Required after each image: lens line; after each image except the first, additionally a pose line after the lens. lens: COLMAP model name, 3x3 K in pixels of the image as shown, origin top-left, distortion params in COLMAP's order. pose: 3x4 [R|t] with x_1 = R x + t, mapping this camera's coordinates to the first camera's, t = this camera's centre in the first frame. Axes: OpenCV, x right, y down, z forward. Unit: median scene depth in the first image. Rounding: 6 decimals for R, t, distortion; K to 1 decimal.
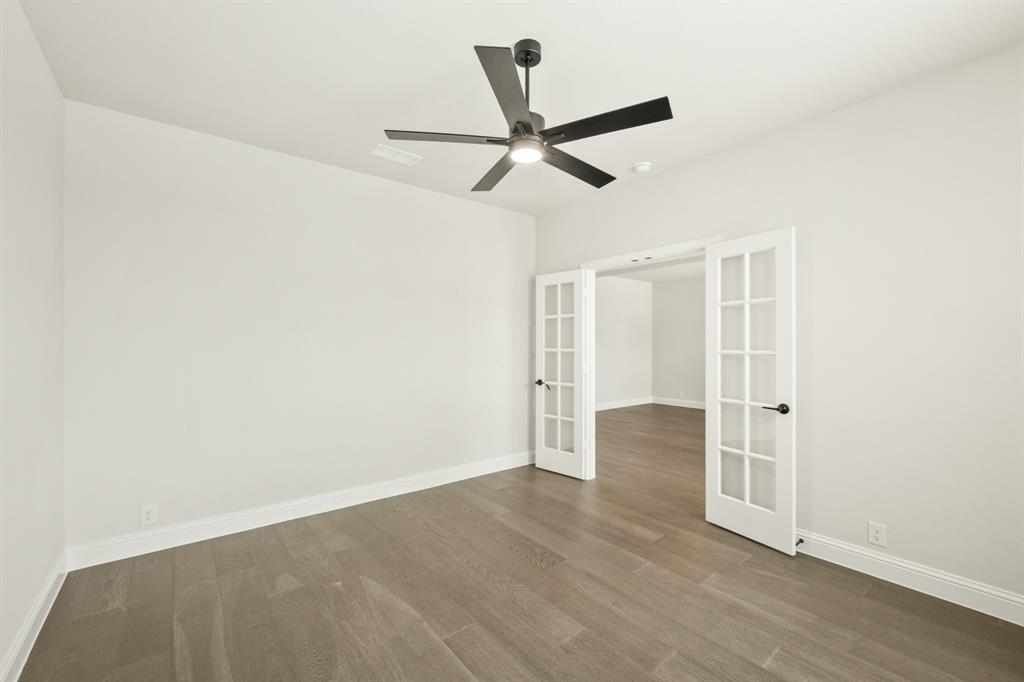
lens RADIAL K [[415.6, 0, 497.5], [0, 415.6, 334.1], [0, 0, 1]] dist [0.000046, 0.000202]
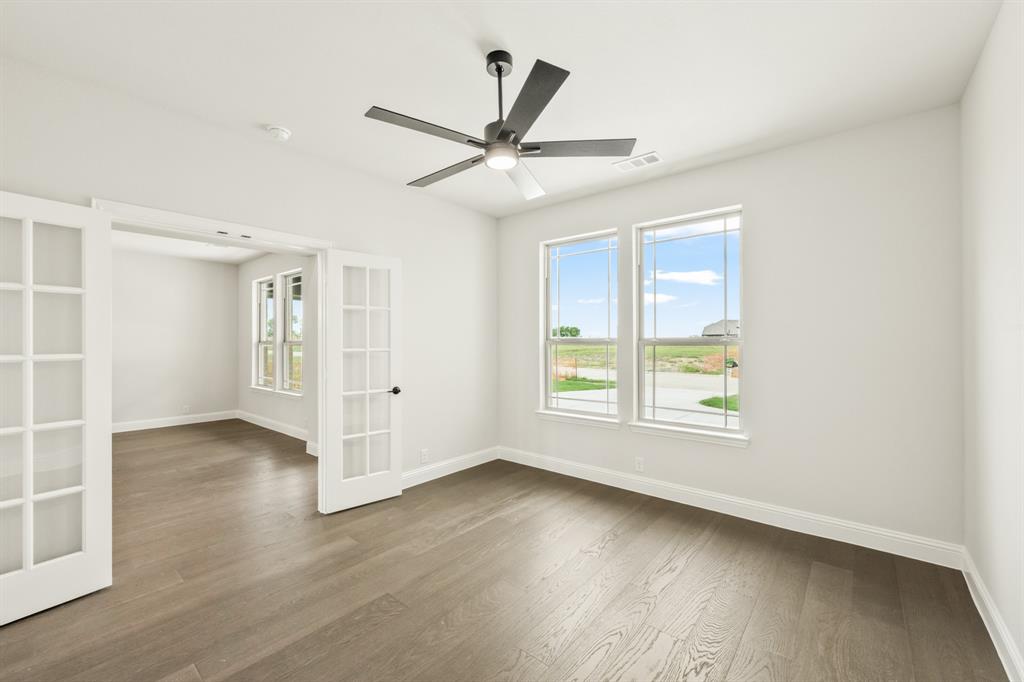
lens RADIAL K [[415.6, 0, 514.3], [0, 415.6, 337.5], [0, 0, 1]] dist [0.000046, 0.000202]
pose [[-0.212718, 0.009305, 0.977069, -0.685777], [-0.016792, 0.999772, -0.013177, 0.017332], [-0.976969, -0.019210, -0.212513, 0.869371]]
